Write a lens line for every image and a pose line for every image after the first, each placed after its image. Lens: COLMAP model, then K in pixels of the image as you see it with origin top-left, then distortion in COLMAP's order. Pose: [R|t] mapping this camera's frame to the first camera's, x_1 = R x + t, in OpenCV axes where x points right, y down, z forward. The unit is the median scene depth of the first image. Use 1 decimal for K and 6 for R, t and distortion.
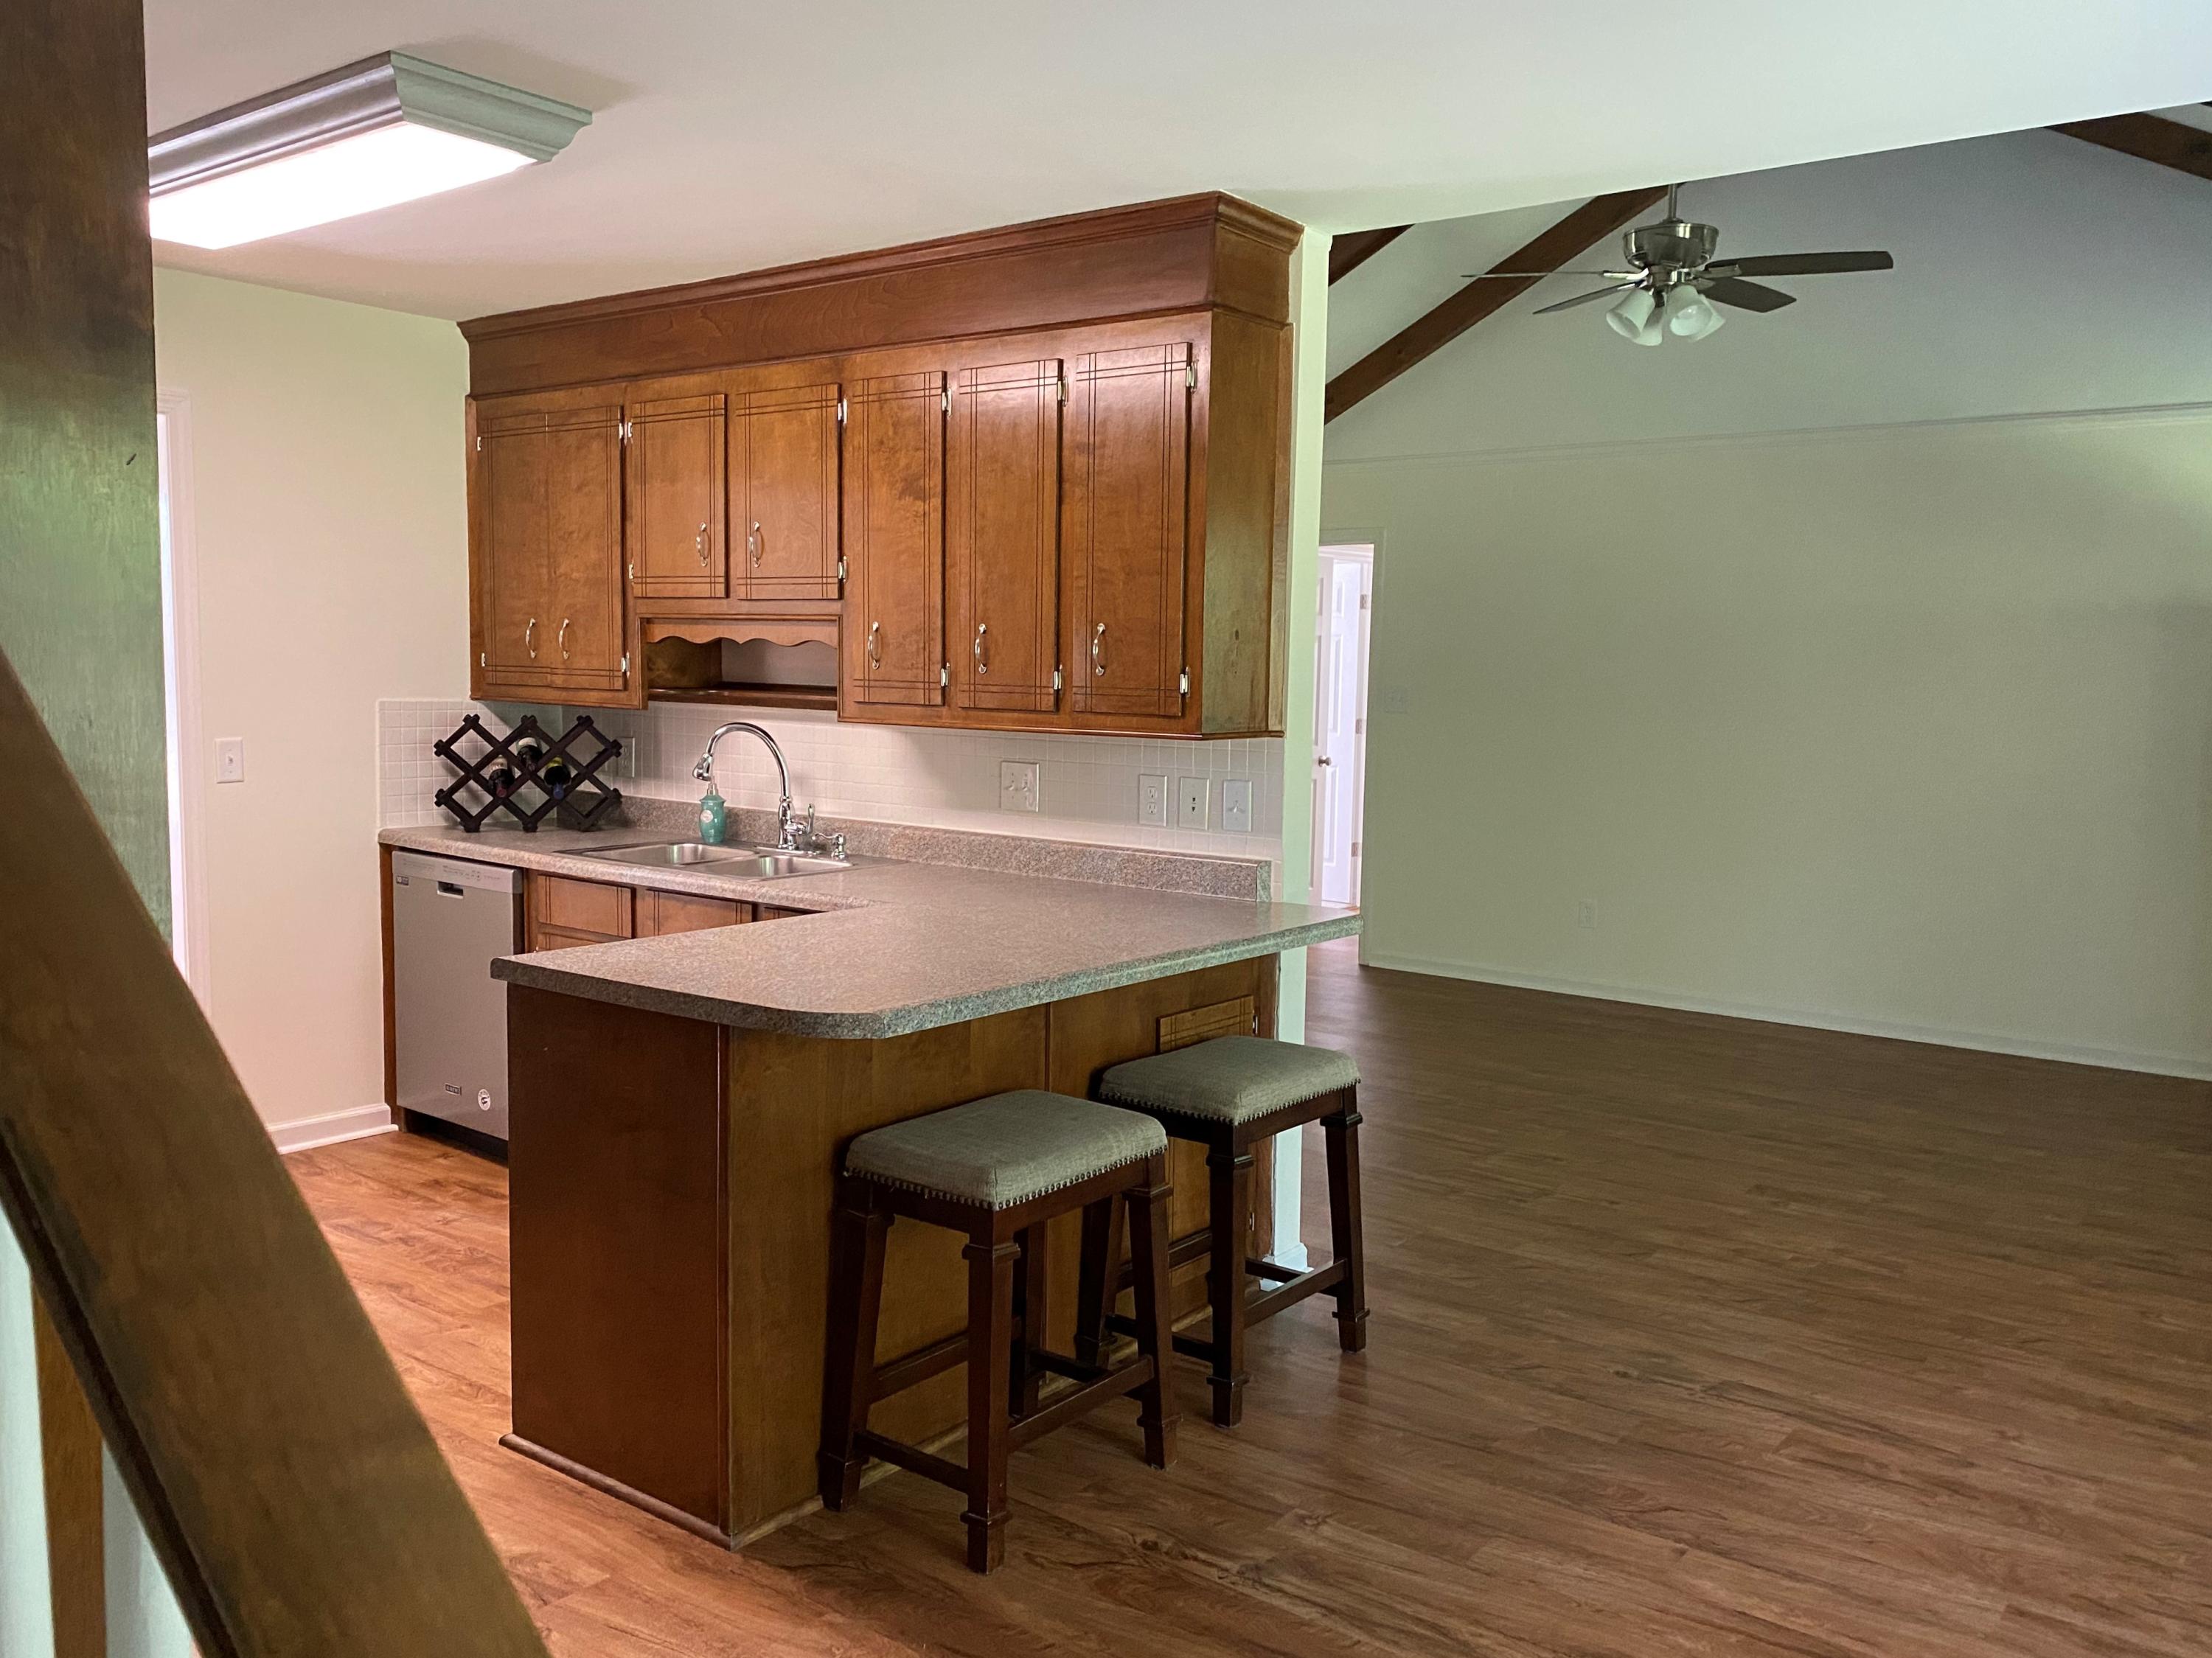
lens RADIAL K [[1685.6, 0, 1167.3], [0, 1685.6, 834.6], [0, 0, 1]] dist [0.033291, -0.037994]
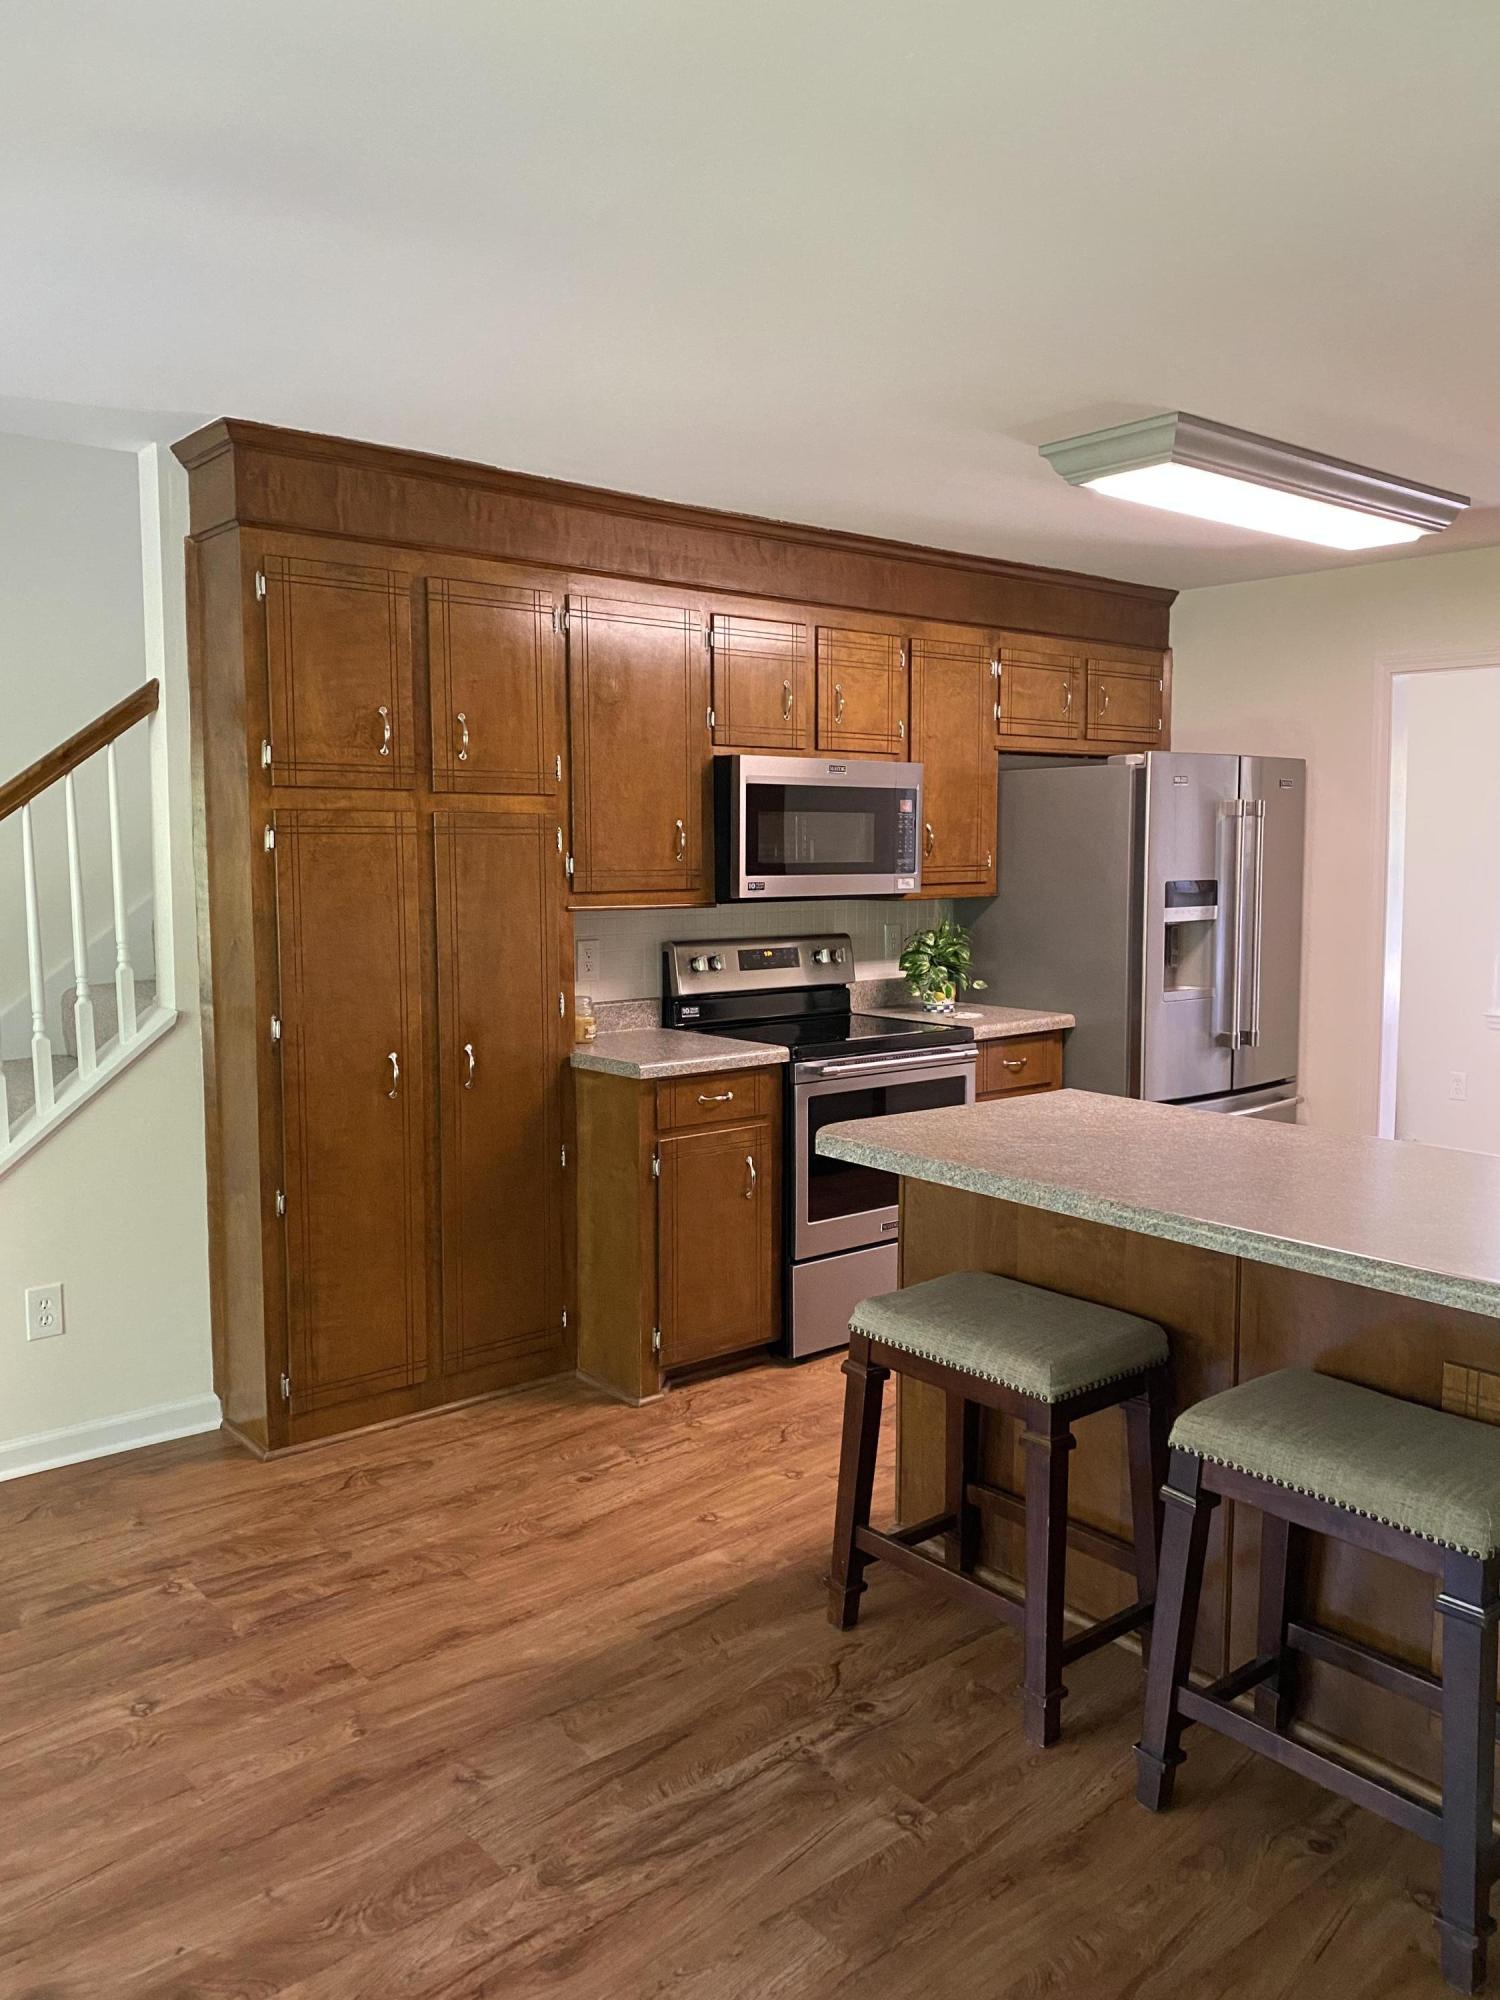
lens RADIAL K [[1524.2, 0, 762.4], [0, 1524.2, 990.1], [0, 0, 1]] dist [0.033291, -0.037994]
pose [[-0.225544, 0.071005, -0.971642, 0.878834], [-0.094616, 0.991029, 0.094385, -0.104390], [0.969628, 0.113221, -0.216802, 1.069615]]
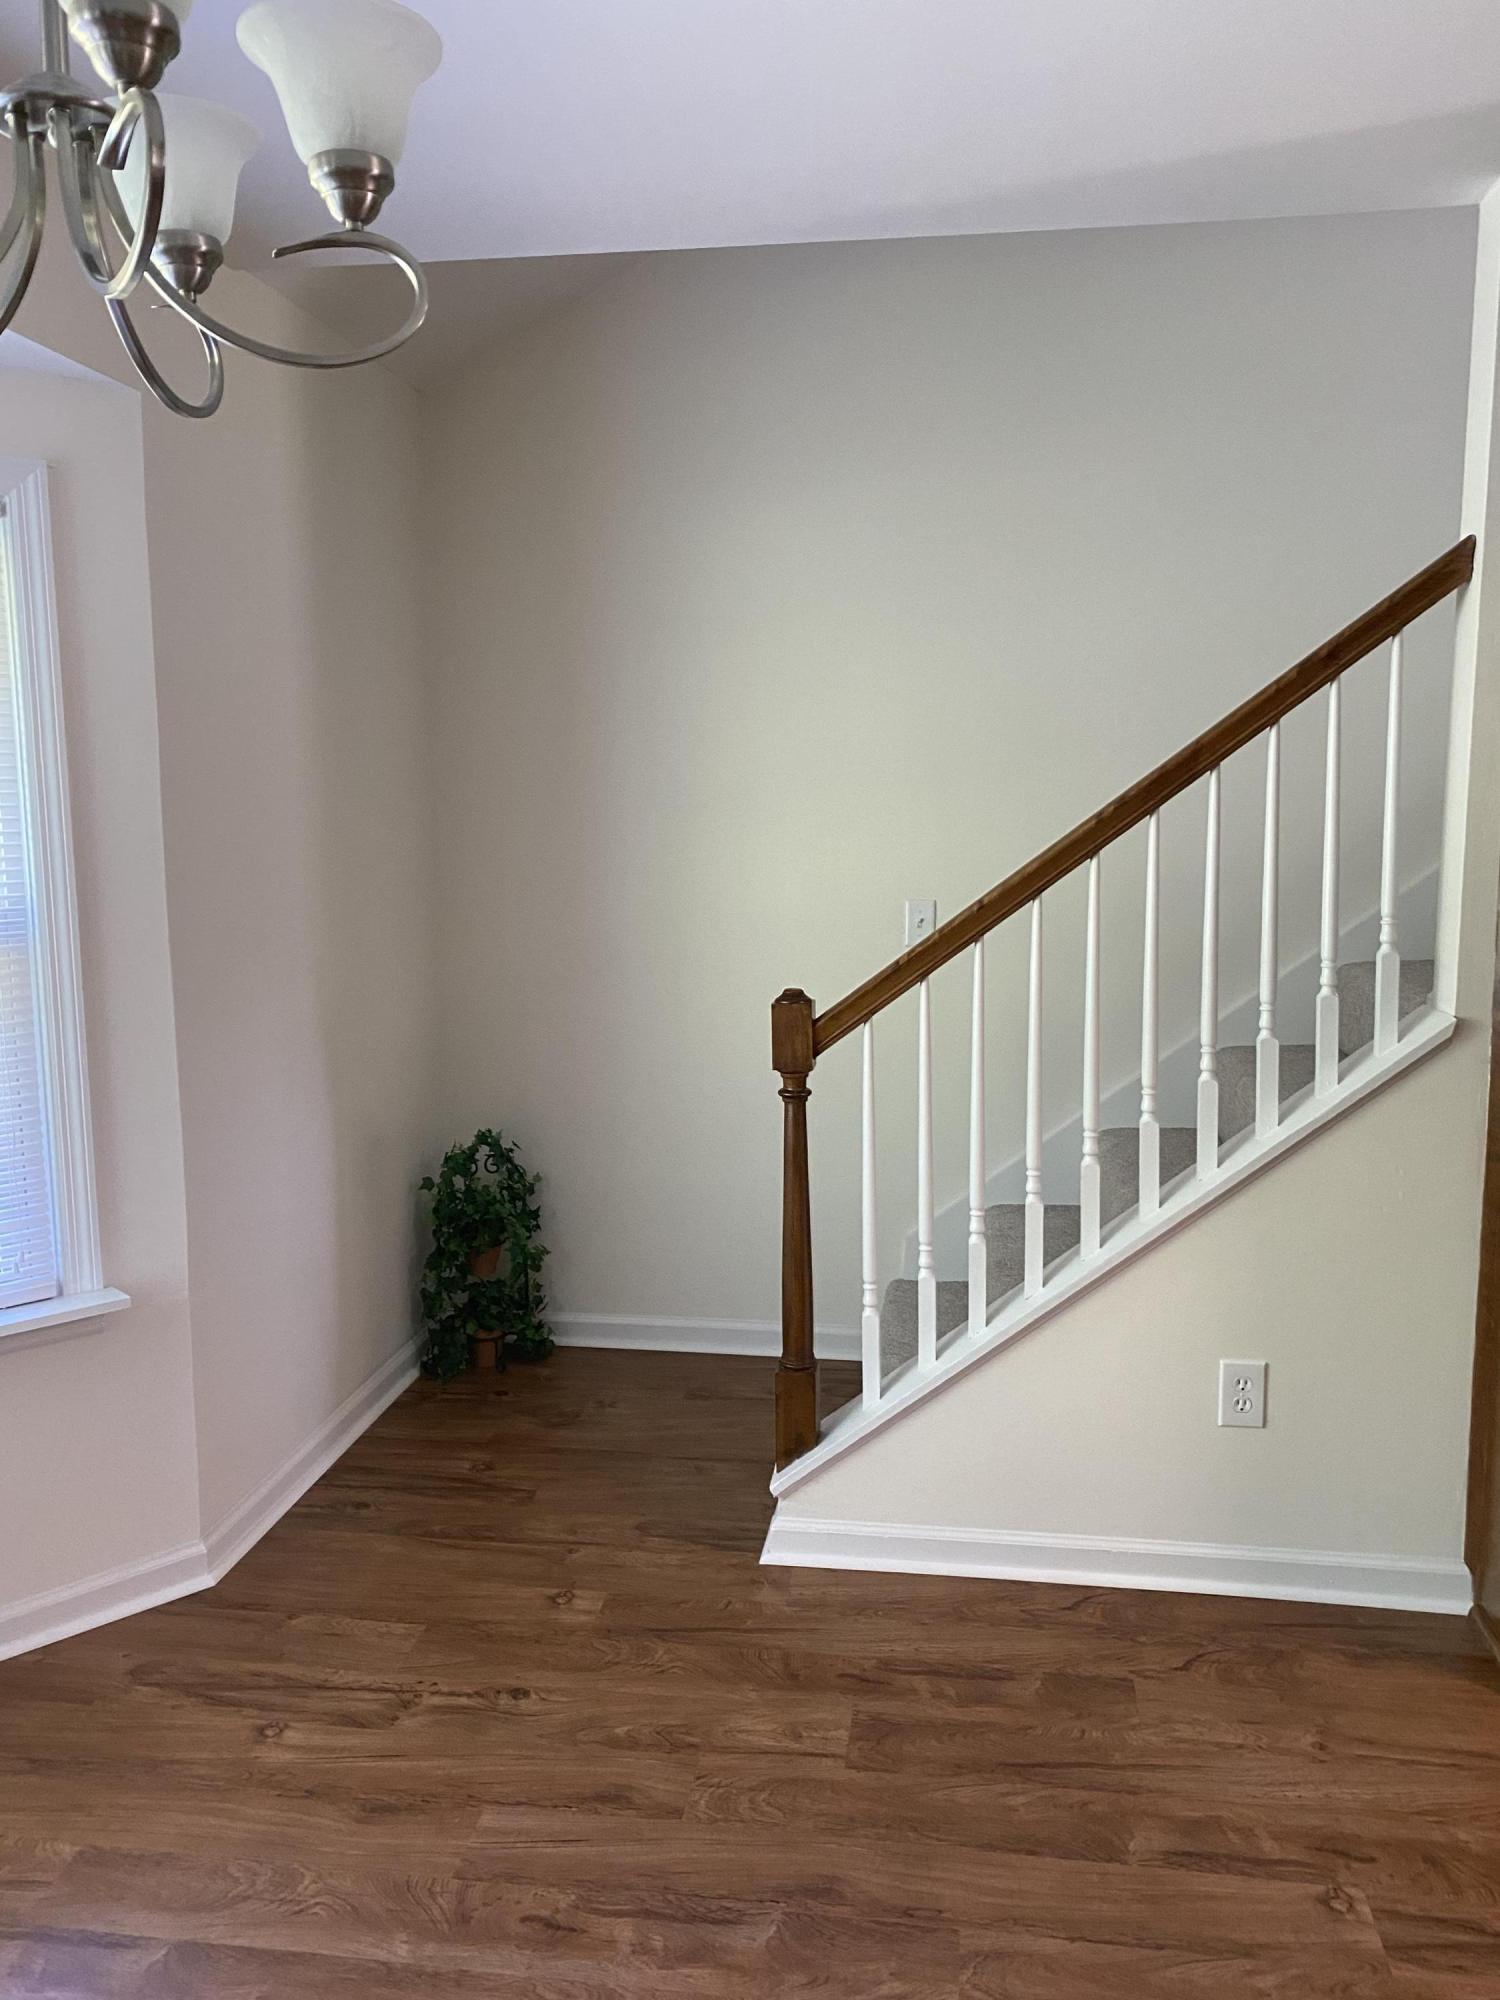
lens RADIAL K [[1524.2, 0, 759.1], [0, 1524.2, 971.2], [0, 0, 1]] dist [0.033291, -0.037994]
pose [[-0.880338, 0.039592, -0.472692, 0.516072], [-0.060137, 0.979154, 0.194011, -0.094807], [0.470520, 0.199222, -0.859605, 0.884632]]
